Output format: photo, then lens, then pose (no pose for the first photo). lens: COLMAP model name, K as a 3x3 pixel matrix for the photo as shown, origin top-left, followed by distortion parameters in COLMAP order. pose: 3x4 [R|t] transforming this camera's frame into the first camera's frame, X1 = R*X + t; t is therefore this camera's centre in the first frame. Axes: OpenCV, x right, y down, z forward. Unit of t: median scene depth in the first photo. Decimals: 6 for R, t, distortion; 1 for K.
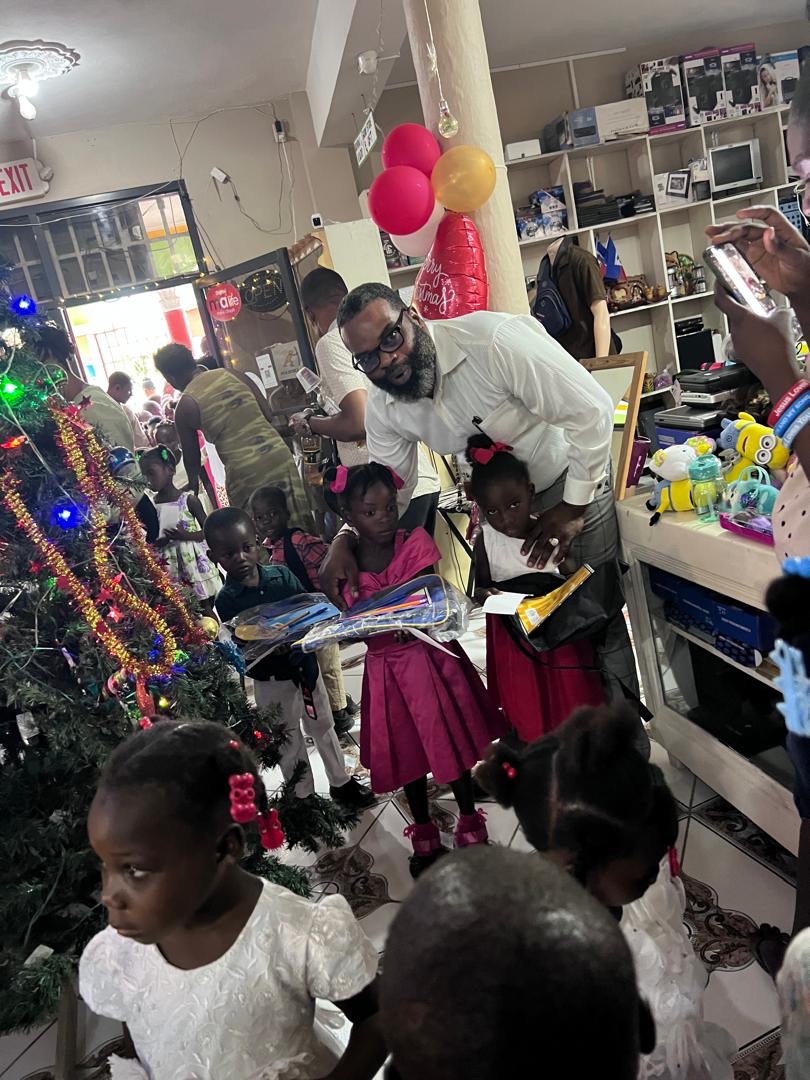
lens RADIAL K [[813.2, 0, 402.3], [0, 813.2, 542.8], [0, 0, 1]] dist [0.038113, -0.048112]
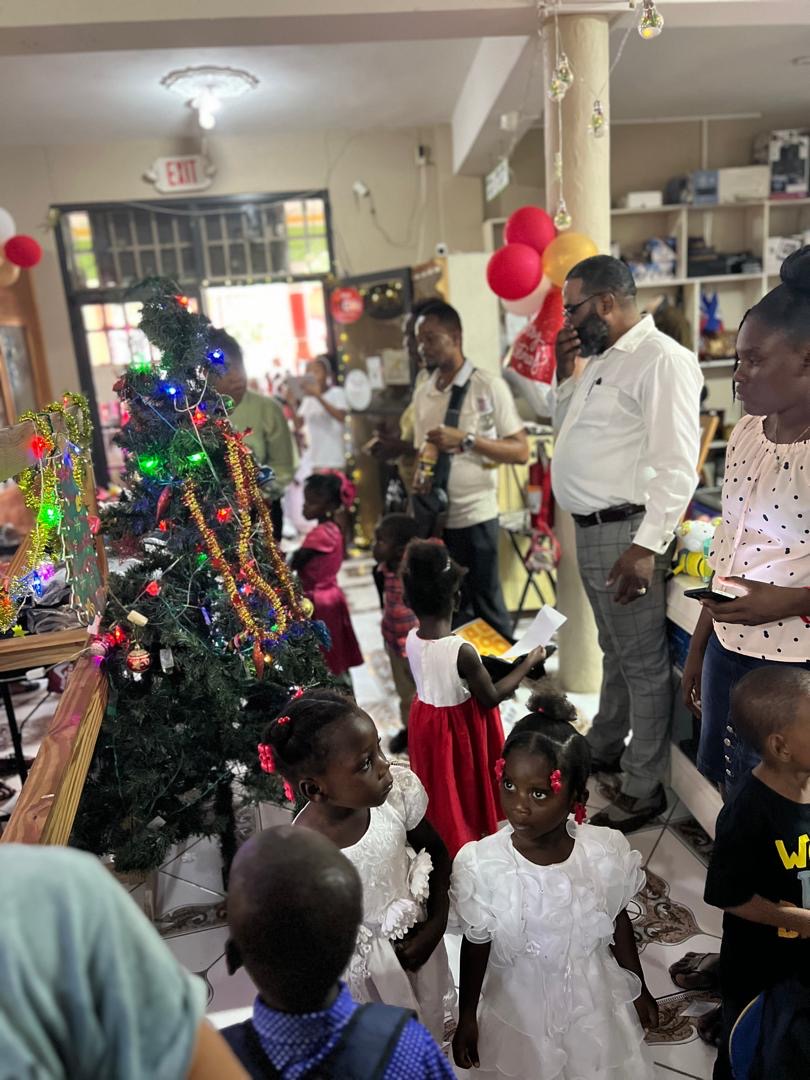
lens RADIAL K [[813.2, 0, 404.3], [0, 813.2, 538.9], [0, 0, 1]] dist [0.038113, -0.048112]
pose [[0.982974, 0.163465, -0.083911, 0.002119], [-0.162220, 0.986520, 0.021496, -0.018141], [0.086294, -0.007518, 0.996241, -0.087099]]
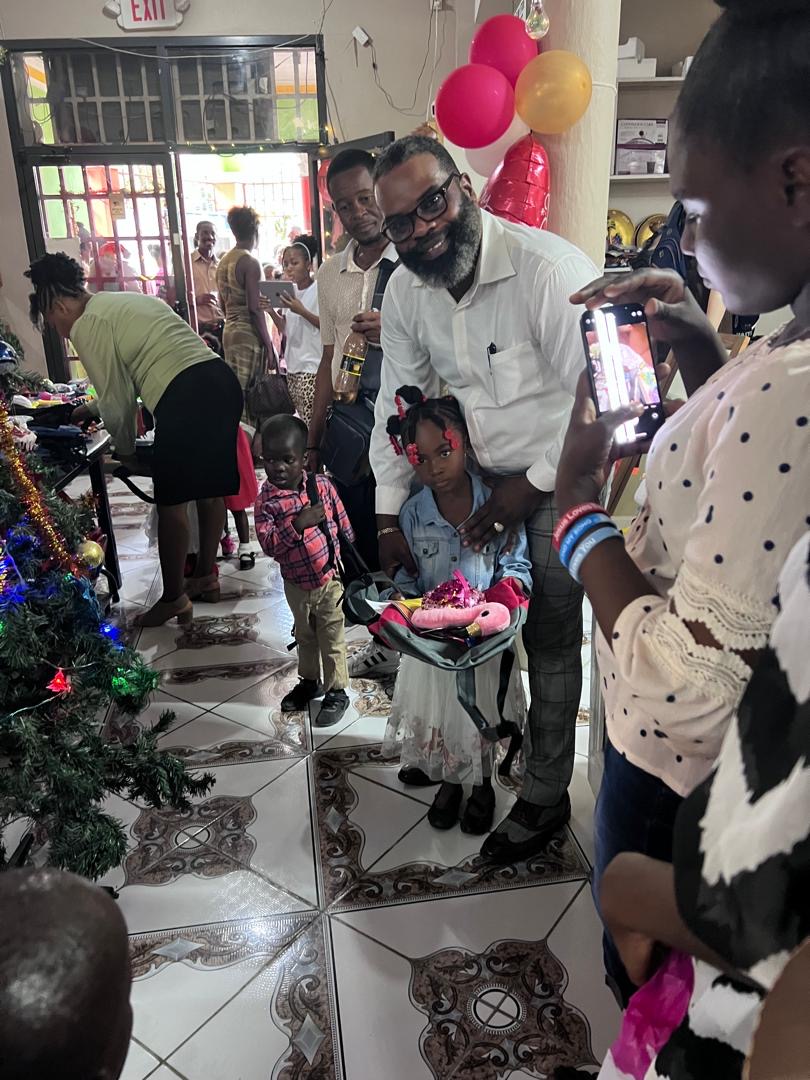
lens RADIAL K [[813.2, 0, 401.9], [0, 813.2, 540.7], [0, 0, 1]] dist [0.038113, -0.048112]
pose [[0.961783, 0.246506, -0.119201, 0.065084], [-0.230700, 0.964011, 0.132140, -0.035879], [0.147484, -0.099591, 0.984038, 0.047439]]
